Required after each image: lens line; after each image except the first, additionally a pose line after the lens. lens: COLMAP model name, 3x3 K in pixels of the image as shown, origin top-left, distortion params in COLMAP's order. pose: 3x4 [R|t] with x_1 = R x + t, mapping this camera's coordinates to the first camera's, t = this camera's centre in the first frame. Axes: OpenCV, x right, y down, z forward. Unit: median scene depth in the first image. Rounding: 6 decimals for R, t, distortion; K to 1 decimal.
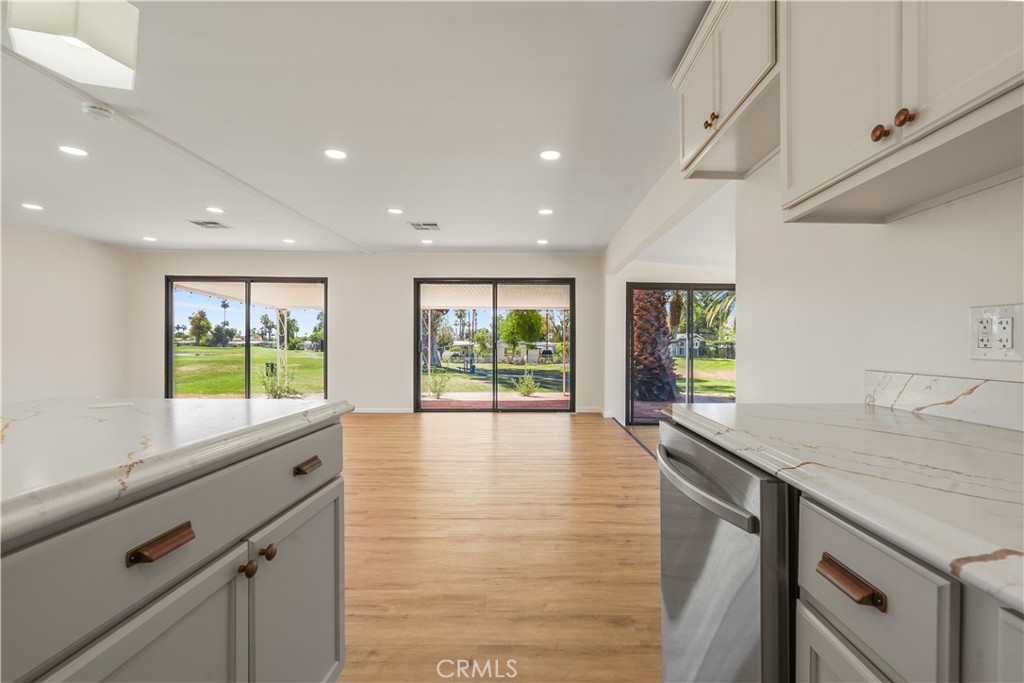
lens RADIAL K [[465.8, 0, 537.5], [0, 465.8, 326.2], [0, 0, 1]] dist [-0.015587, 0.007206]
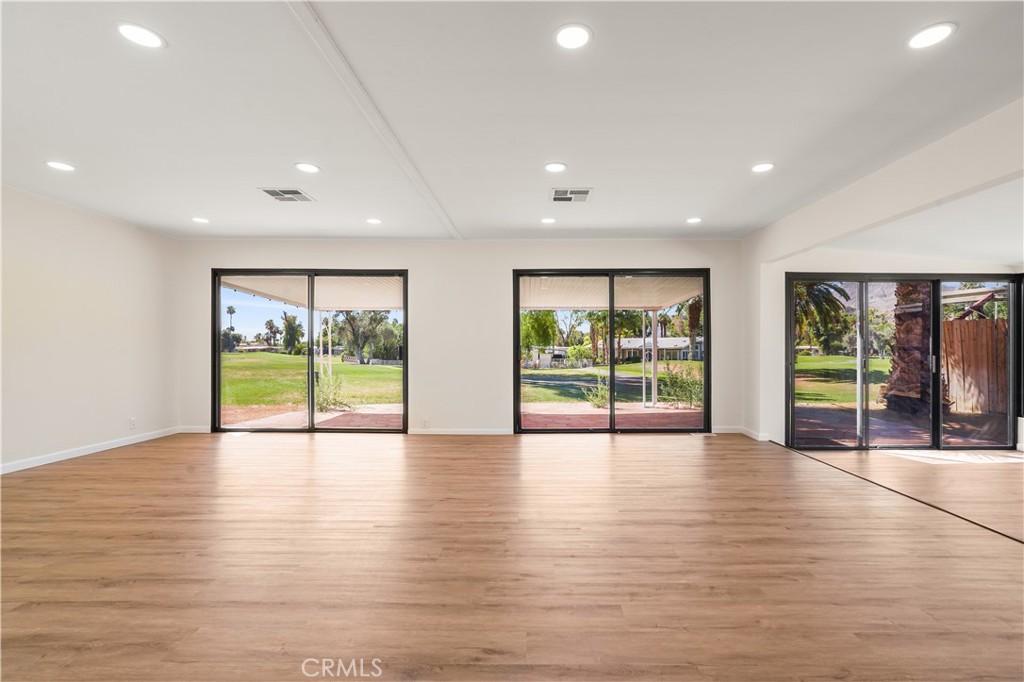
lens RADIAL K [[465.8, 0, 534.4], [0, 465.8, 324.7], [0, 0, 1]] dist [-0.015587, 0.007206]
pose [[0.999866, -0.005162, -0.015555, -0.214754], [0.004976, 0.999916, -0.011935, 0.003668], [0.015616, 0.011856, 0.999808, 0.180437]]
